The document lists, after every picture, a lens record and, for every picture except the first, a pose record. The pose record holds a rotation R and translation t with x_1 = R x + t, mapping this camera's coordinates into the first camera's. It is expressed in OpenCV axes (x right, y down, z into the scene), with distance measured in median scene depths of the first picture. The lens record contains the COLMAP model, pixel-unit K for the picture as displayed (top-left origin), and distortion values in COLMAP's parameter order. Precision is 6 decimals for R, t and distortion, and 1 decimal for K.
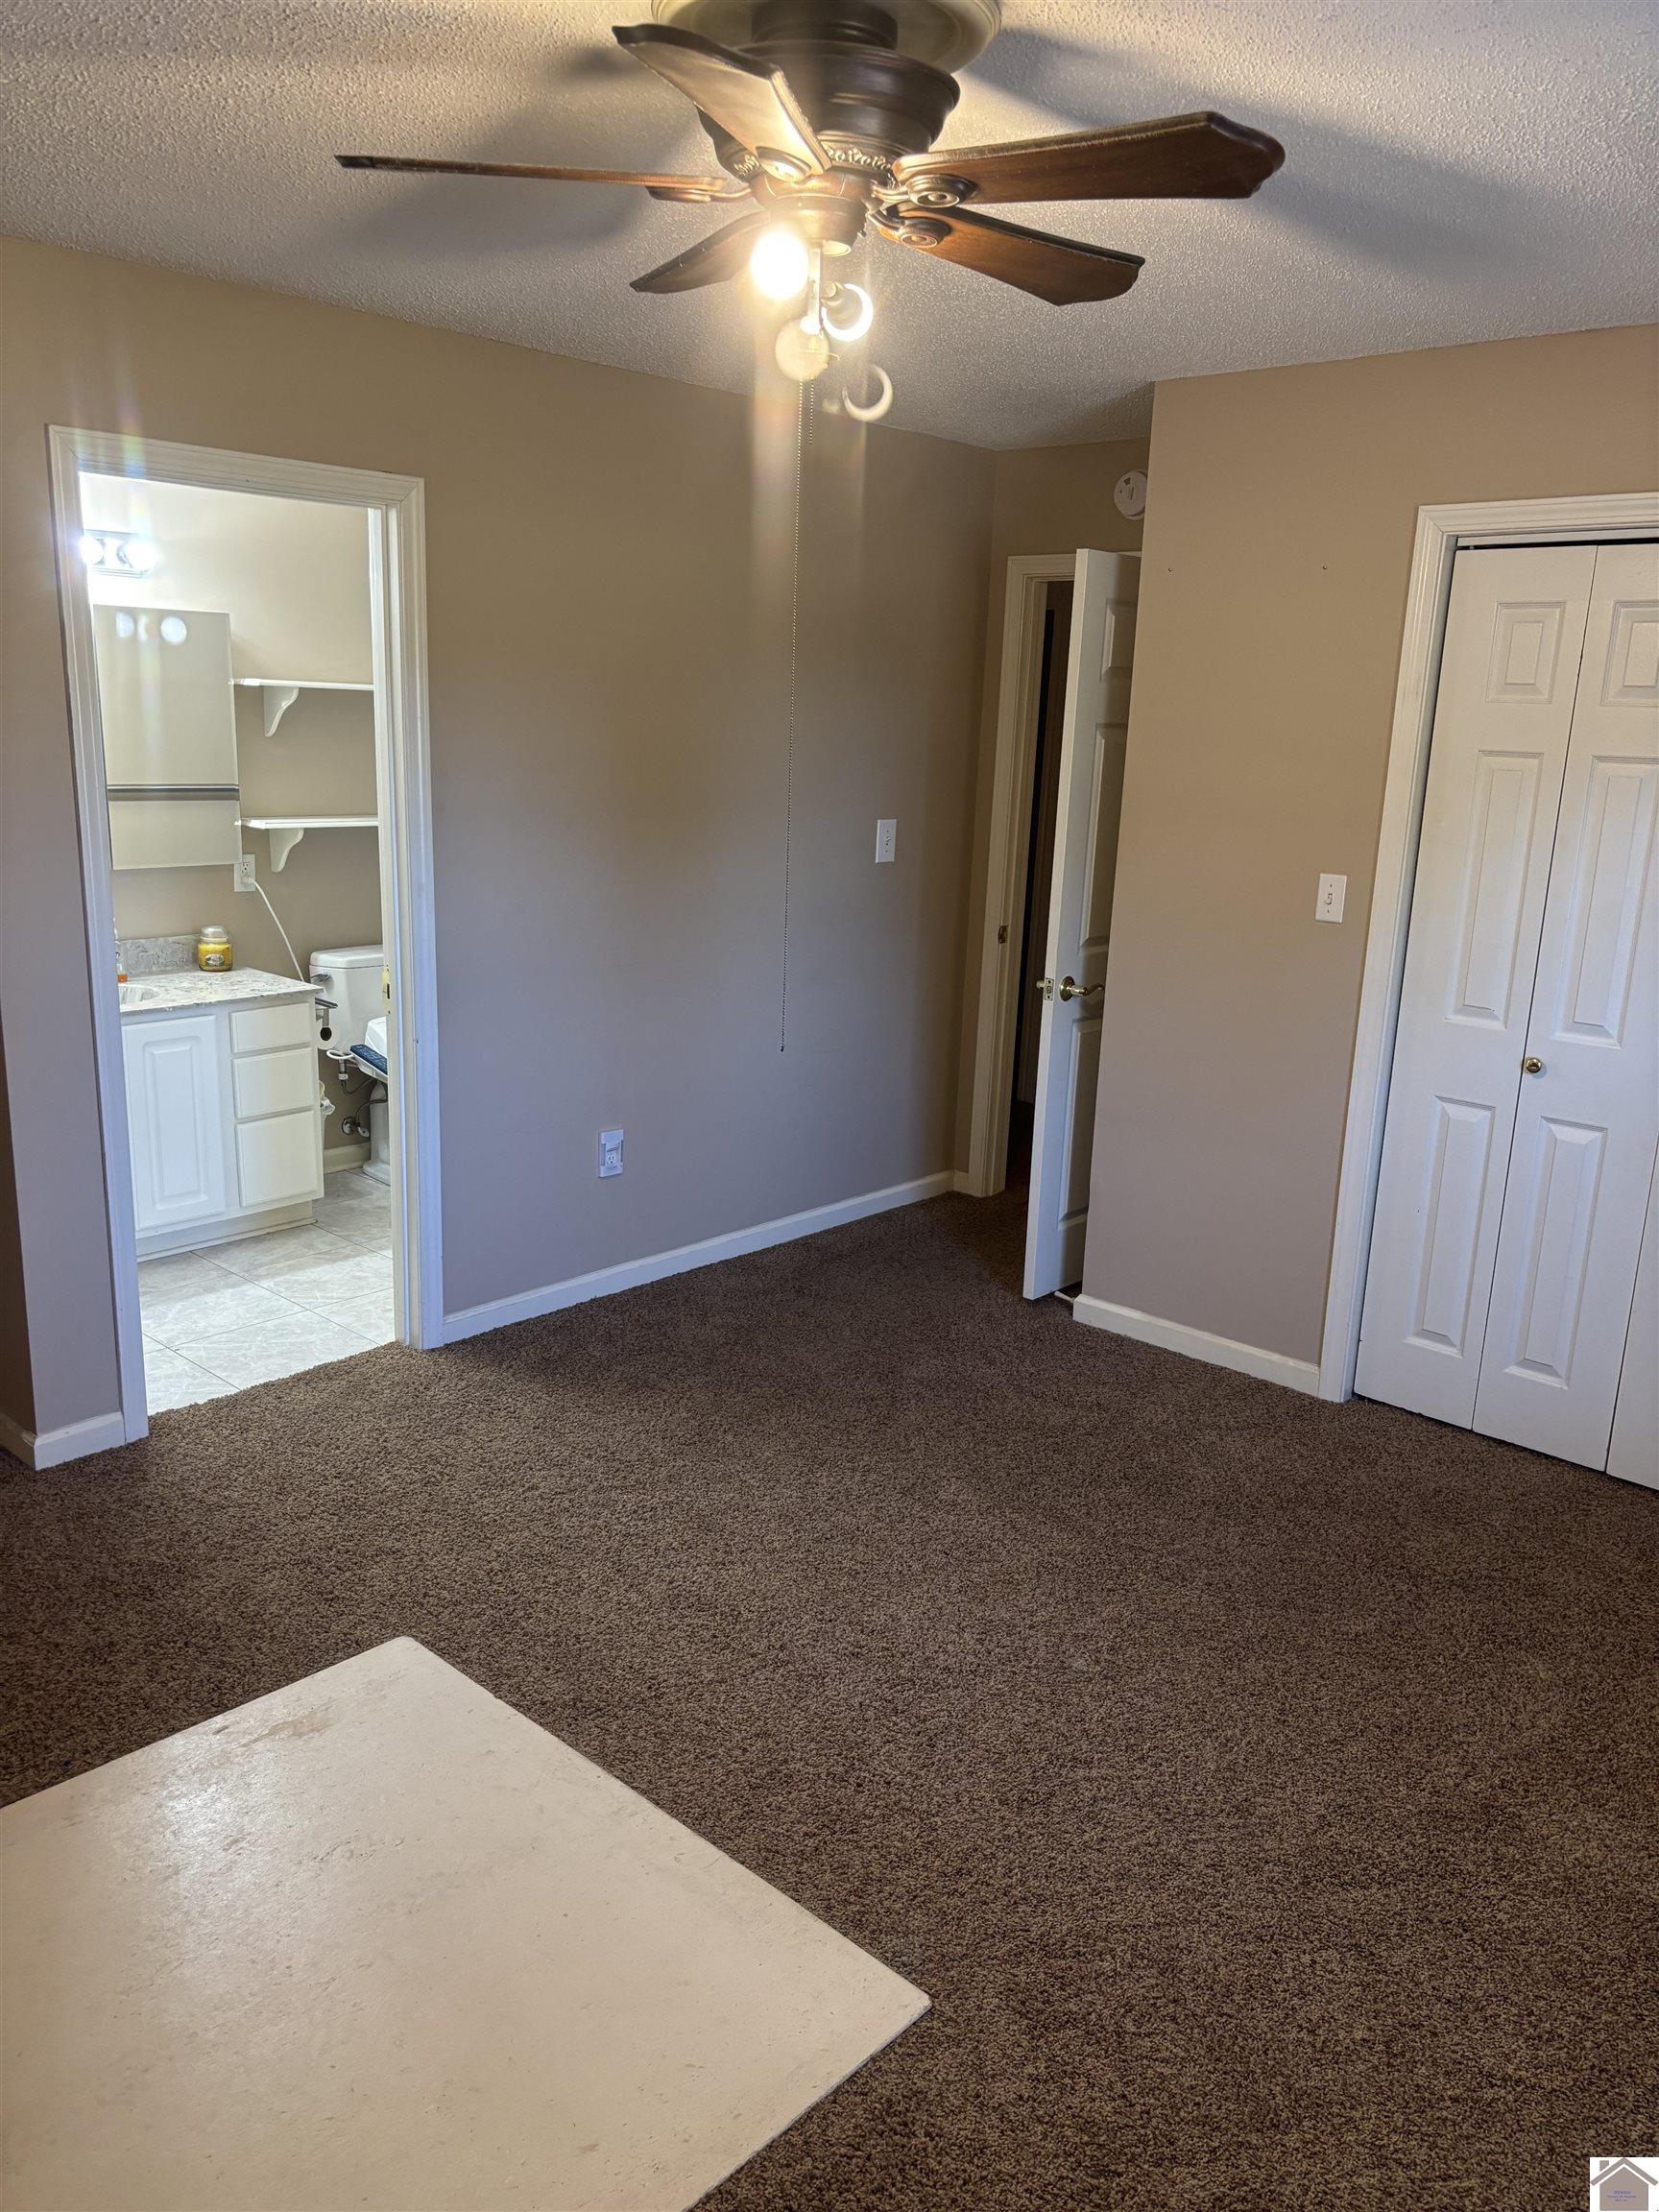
lens RADIAL K [[1664.6, 0, 820.6], [0, 1664.6, 1106.1], [0, 0, 1]] dist [0.034536, -0.027049]
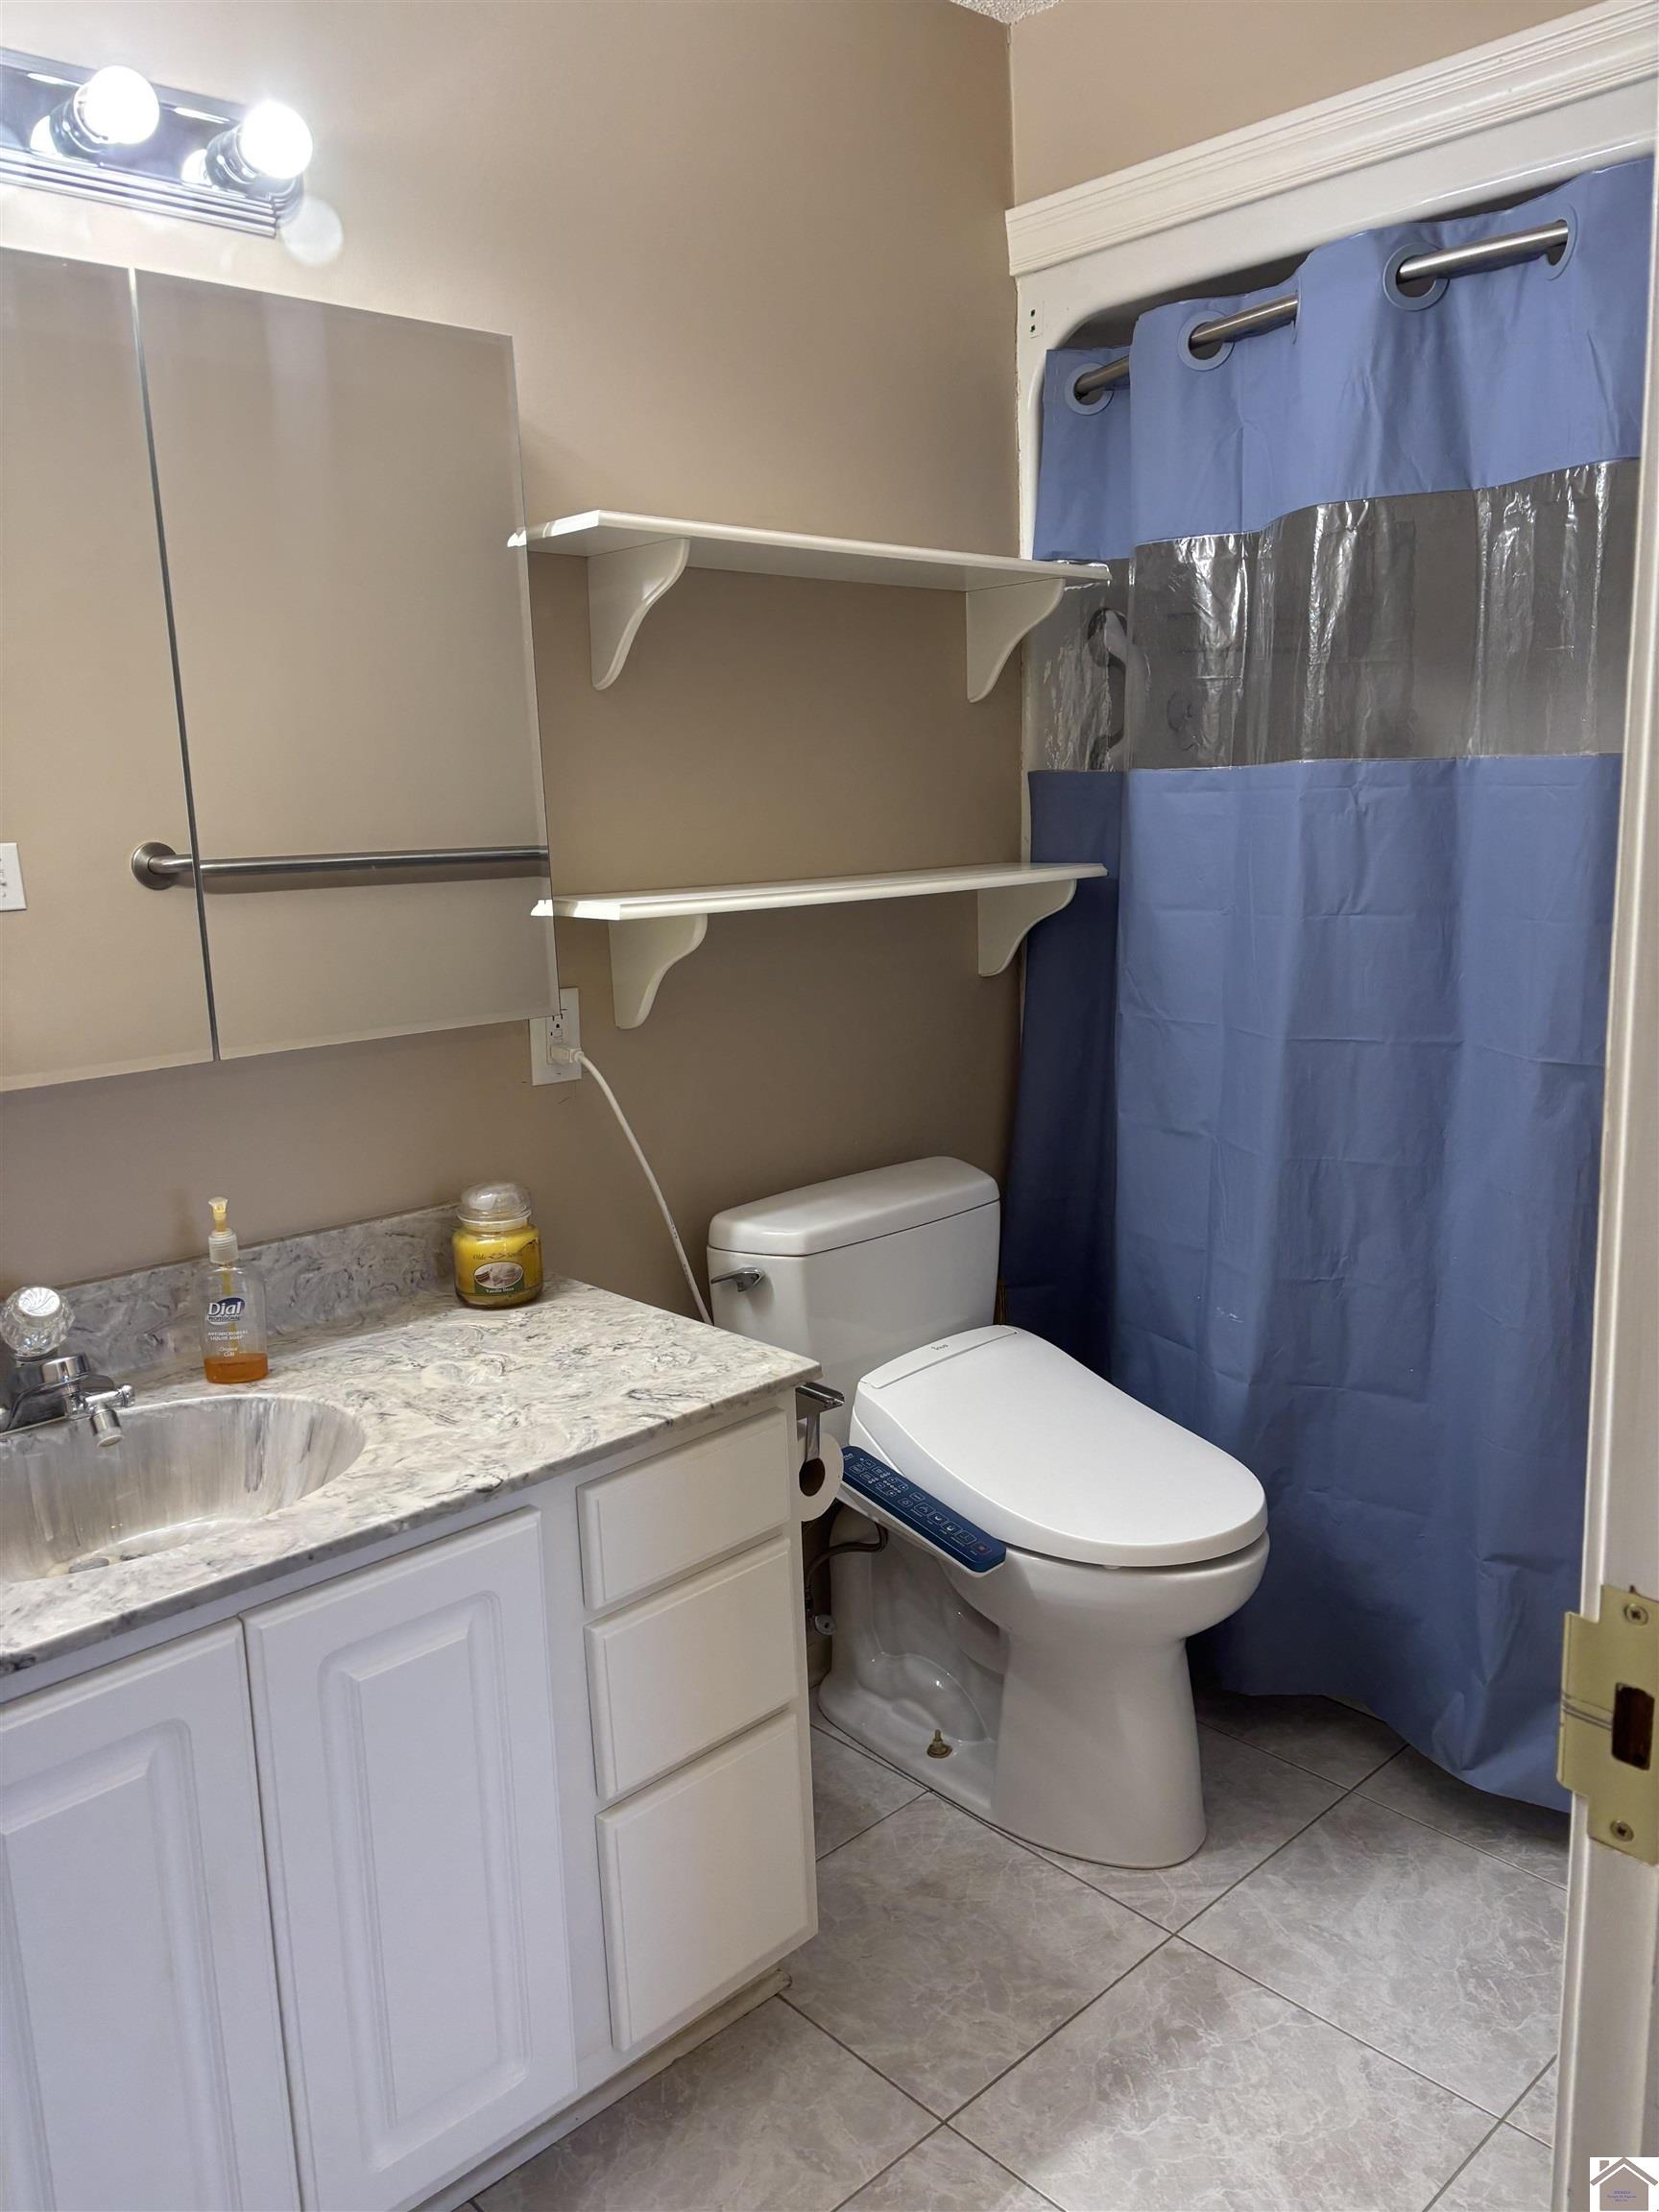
lens RADIAL K [[1664.6, 0, 840.4], [0, 1664.6, 1103.9], [0, 0, 1]] dist [0.034536, -0.027049]
pose [[0.995332, -0.051252, -0.081771, -0.252414], [0.047455, 0.997733, -0.047725, -0.104079], [0.084031, 0.043622, 0.995508, 0.630112]]
